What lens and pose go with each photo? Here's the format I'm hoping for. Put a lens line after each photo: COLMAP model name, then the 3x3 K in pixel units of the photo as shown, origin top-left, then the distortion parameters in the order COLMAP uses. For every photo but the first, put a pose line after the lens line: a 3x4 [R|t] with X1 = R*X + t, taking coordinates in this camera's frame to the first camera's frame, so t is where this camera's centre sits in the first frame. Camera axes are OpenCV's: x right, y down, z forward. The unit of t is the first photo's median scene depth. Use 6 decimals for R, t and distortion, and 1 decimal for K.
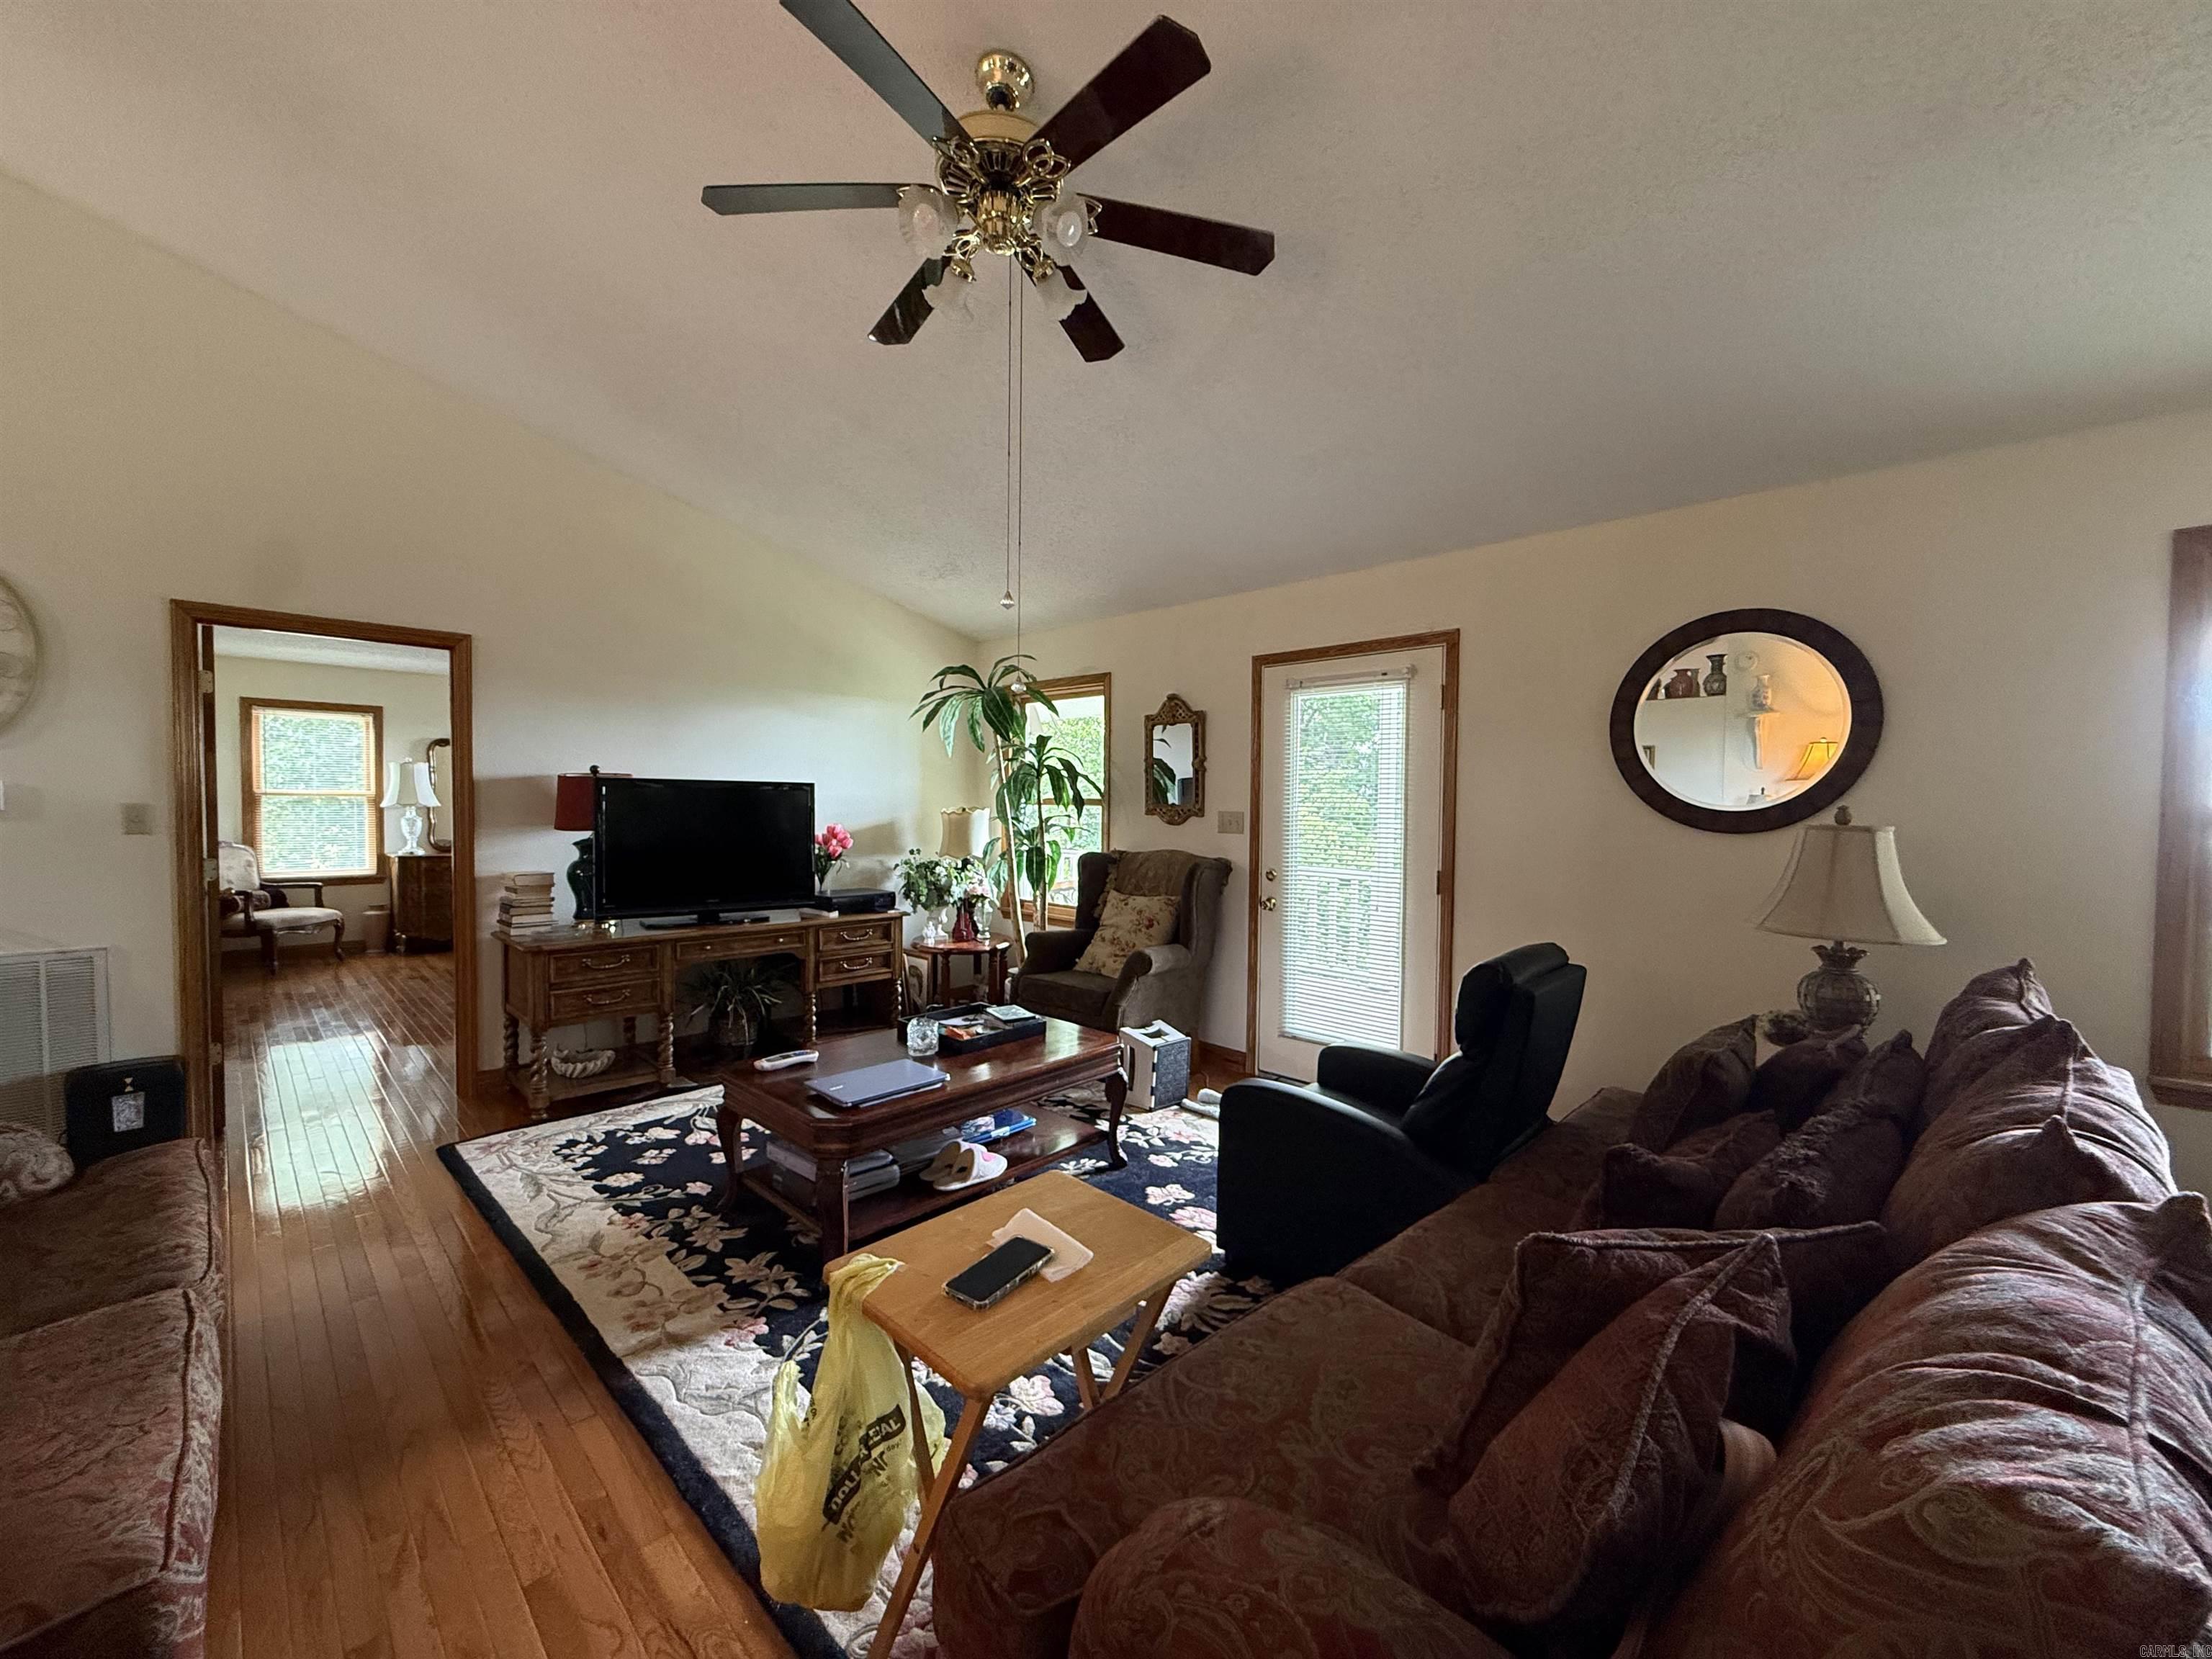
lens RADIAL K [[887.4, 0, 1101.3], [0, 887.4, 830.4], [0, 0, 1]] dist [-0.000837, -0.000022]
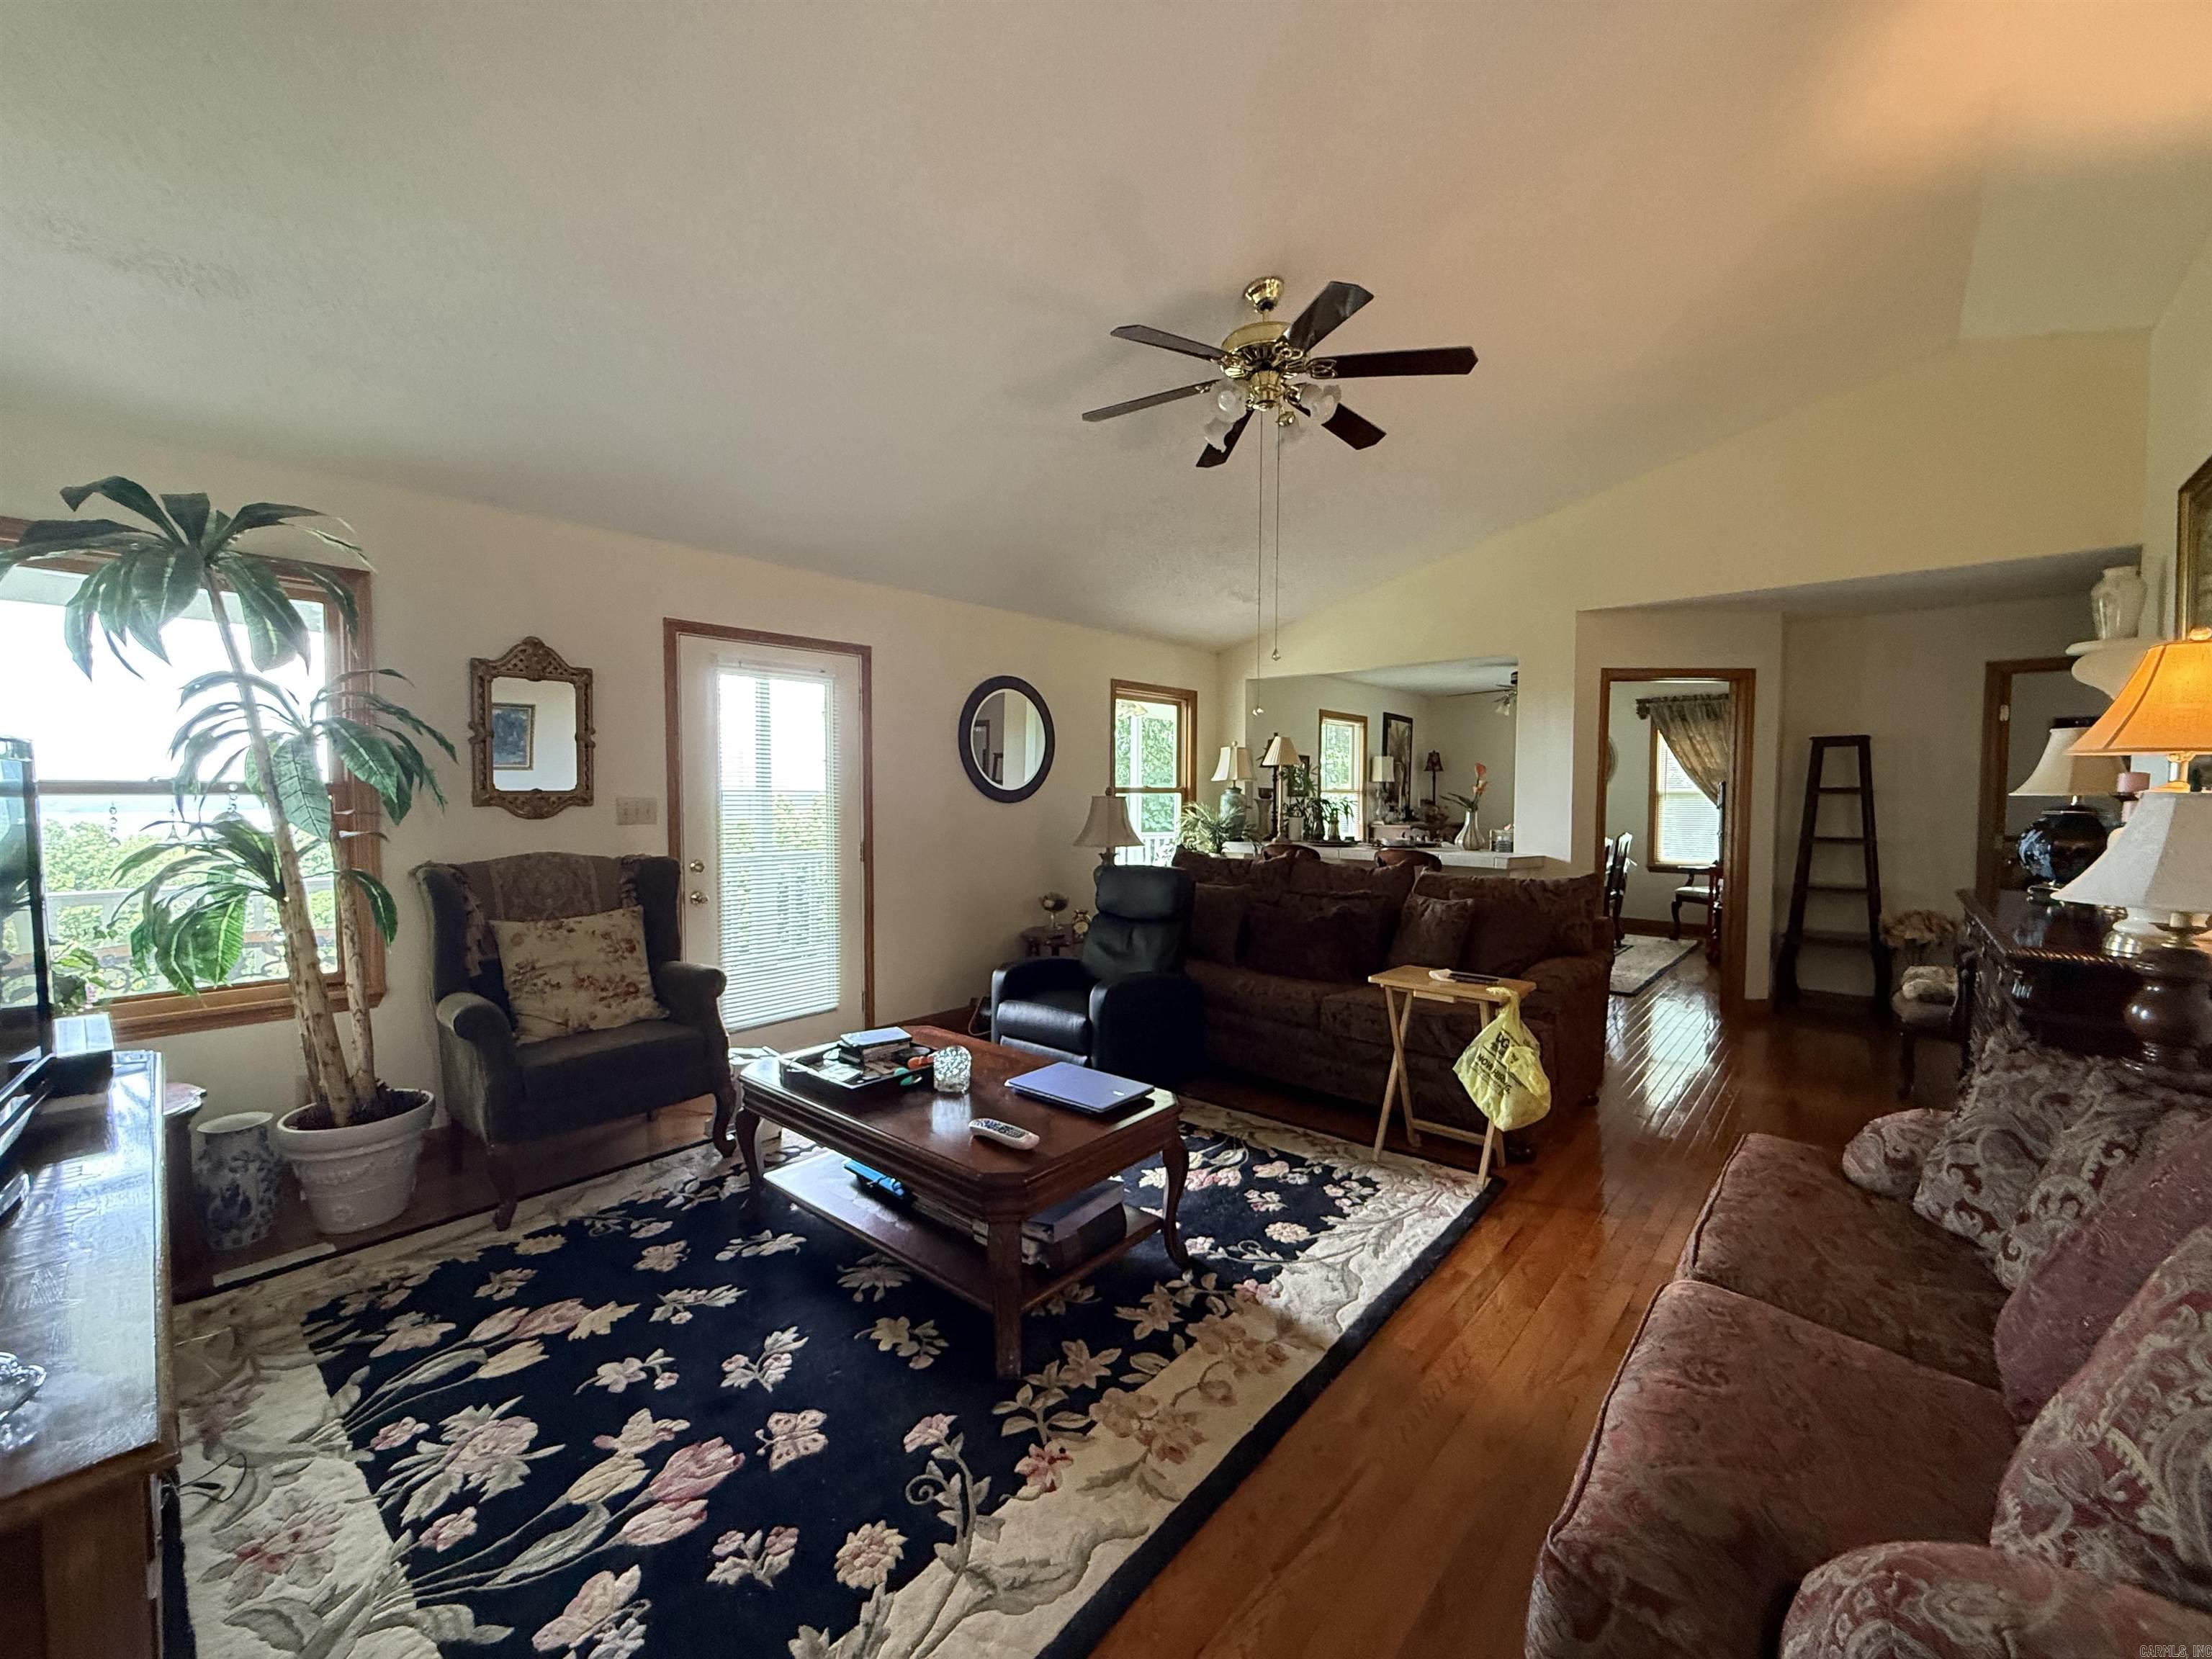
lens RADIAL K [[887.4, 0, 1102.5], [0, 887.4, 828.0], [0, 0, 1]] dist [-0.000837, -0.000022]
pose [[-0.057314, -0.053781, 0.996907, -1.098424], [0.032435, 0.997921, 0.055700, -0.038888], [-0.997829, 0.035527, -0.055451, 0.949877]]
